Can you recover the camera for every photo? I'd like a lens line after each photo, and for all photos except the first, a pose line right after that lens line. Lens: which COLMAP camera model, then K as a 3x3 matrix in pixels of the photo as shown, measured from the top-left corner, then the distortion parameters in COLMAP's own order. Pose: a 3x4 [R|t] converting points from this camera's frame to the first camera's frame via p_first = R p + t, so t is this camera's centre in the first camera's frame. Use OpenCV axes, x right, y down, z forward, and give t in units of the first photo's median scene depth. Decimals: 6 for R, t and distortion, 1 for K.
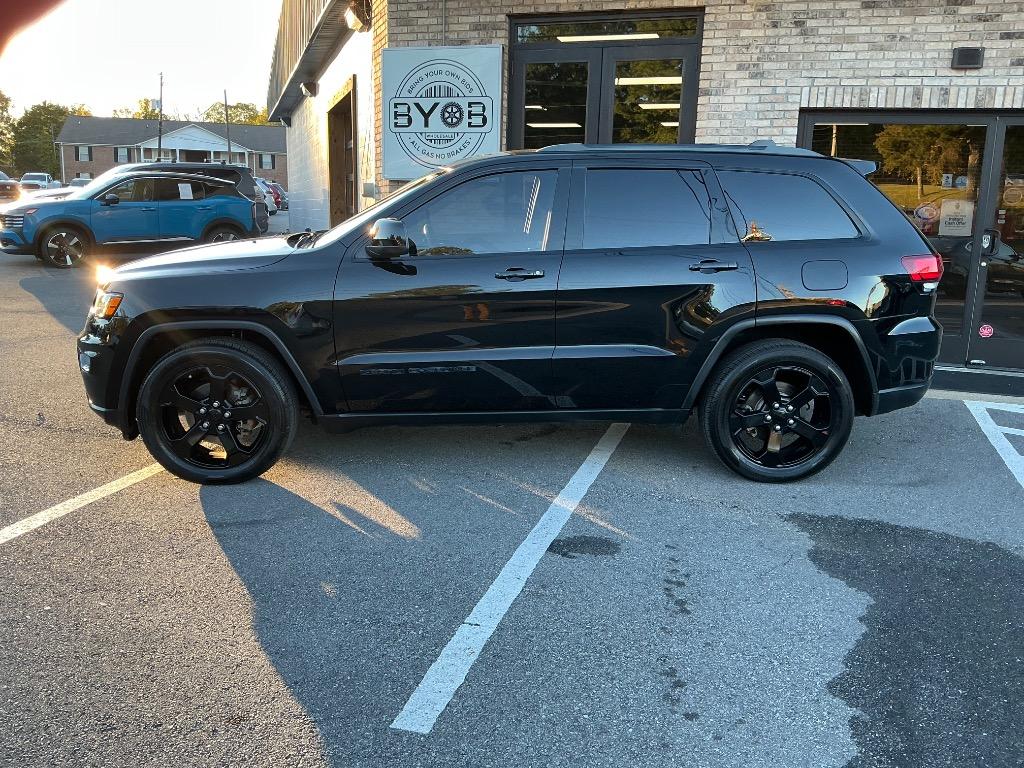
lens RADIAL K [[863.4, 0, 512.0], [0, 863.4, 384.0], [0, 0, 1]] dist [0.106440, -0.230602]
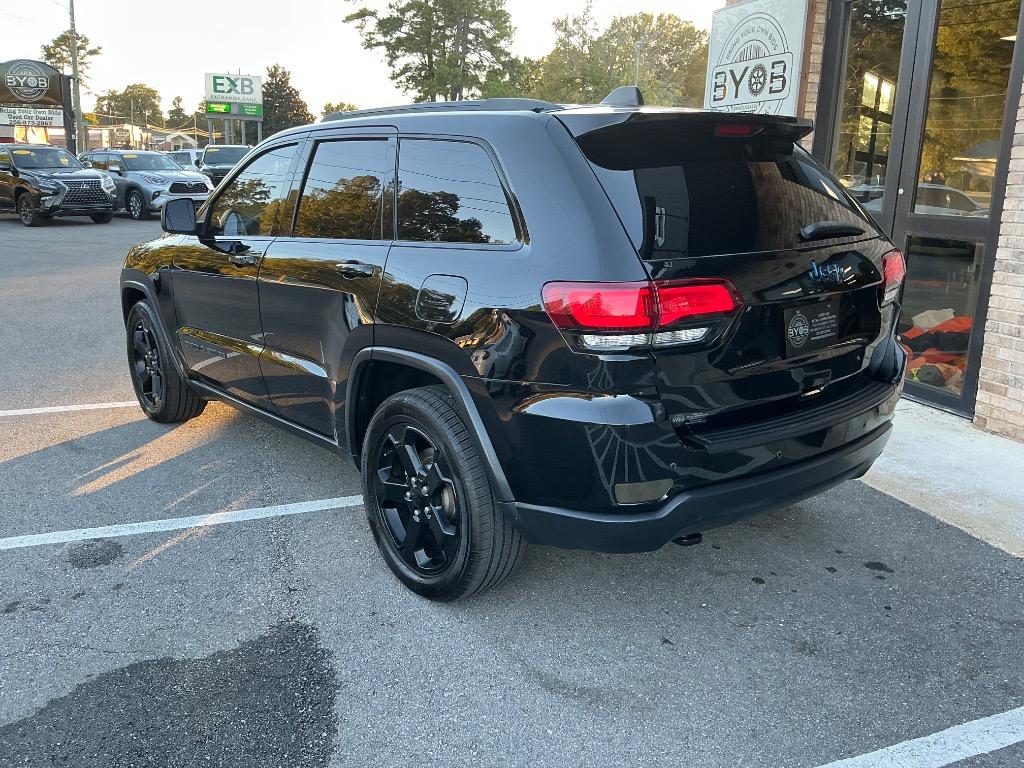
lens RADIAL K [[853.8, 0, 504.6], [0, 853.8, 423.0], [0, 0, 1]] dist [-0.065305, -0.002209]
pose [[0.606238, 0.208267, -0.767529, 0.456605], [-0.171460, 0.976632, 0.129578, -0.061382], [0.776580, 0.053046, 0.627781, 0.354881]]
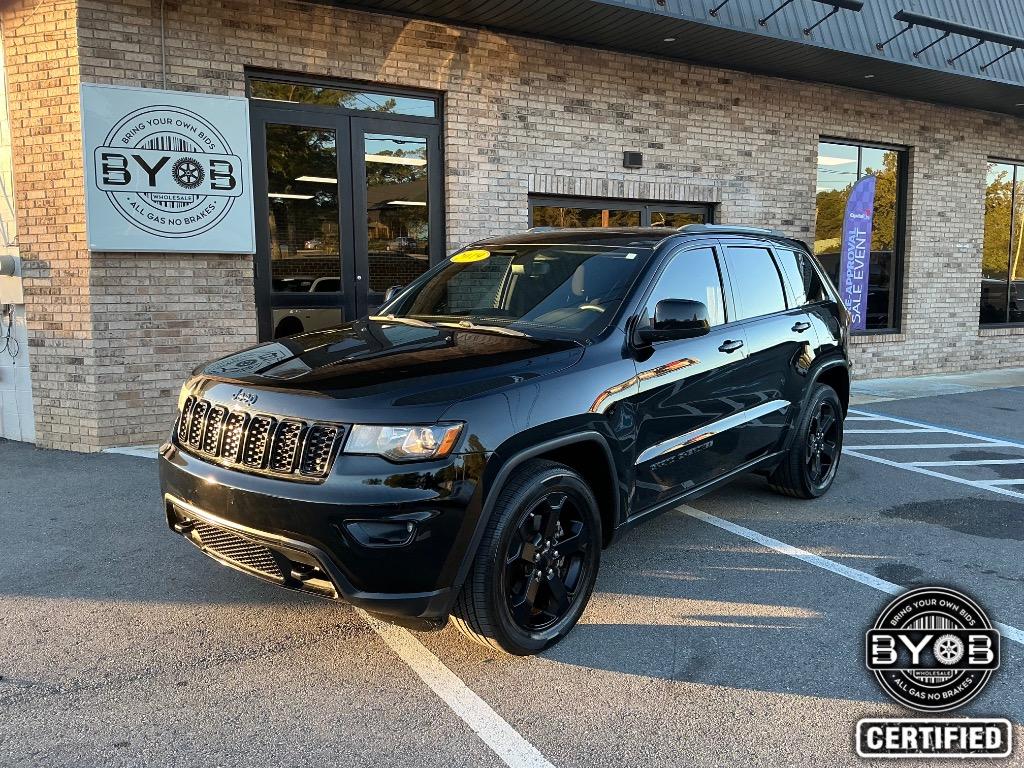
lens RADIAL K [[844.3, 0, 512.0], [0, 844.3, 384.0], [0, 0, 1]] dist [0.194515, -0.436680]
pose [[0.671213, -0.115243, 0.732252, -0.487135], [0.165201, 0.986253, 0.003787, -0.068173], [-0.722622, 0.118427, 0.681023, 0.257532]]
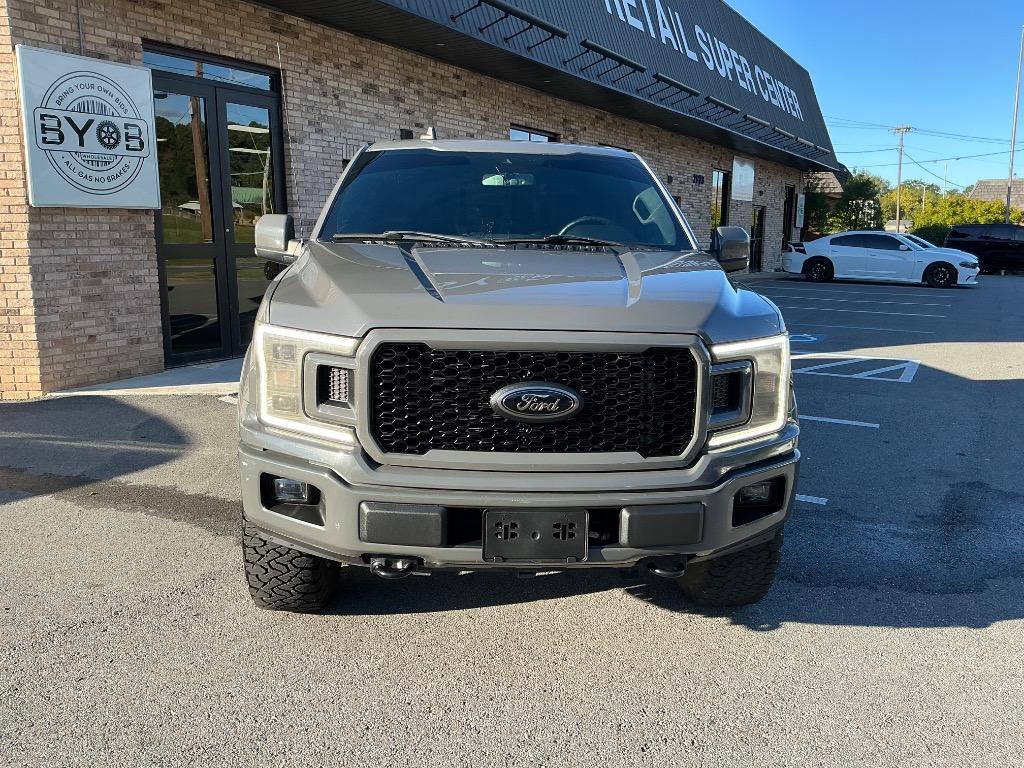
lens RADIAL K [[855.3, 0, 512.0], [0, 855.3, 384.0], [0, 0, 1]] dist [0.123207, -0.233659]
pose [[0.194005, -0.195632, 0.961296, -0.907328], [0.197368, 0.967661, 0.157095, -0.122561], [-0.960941, 0.159252, 0.226342, 0.448952]]
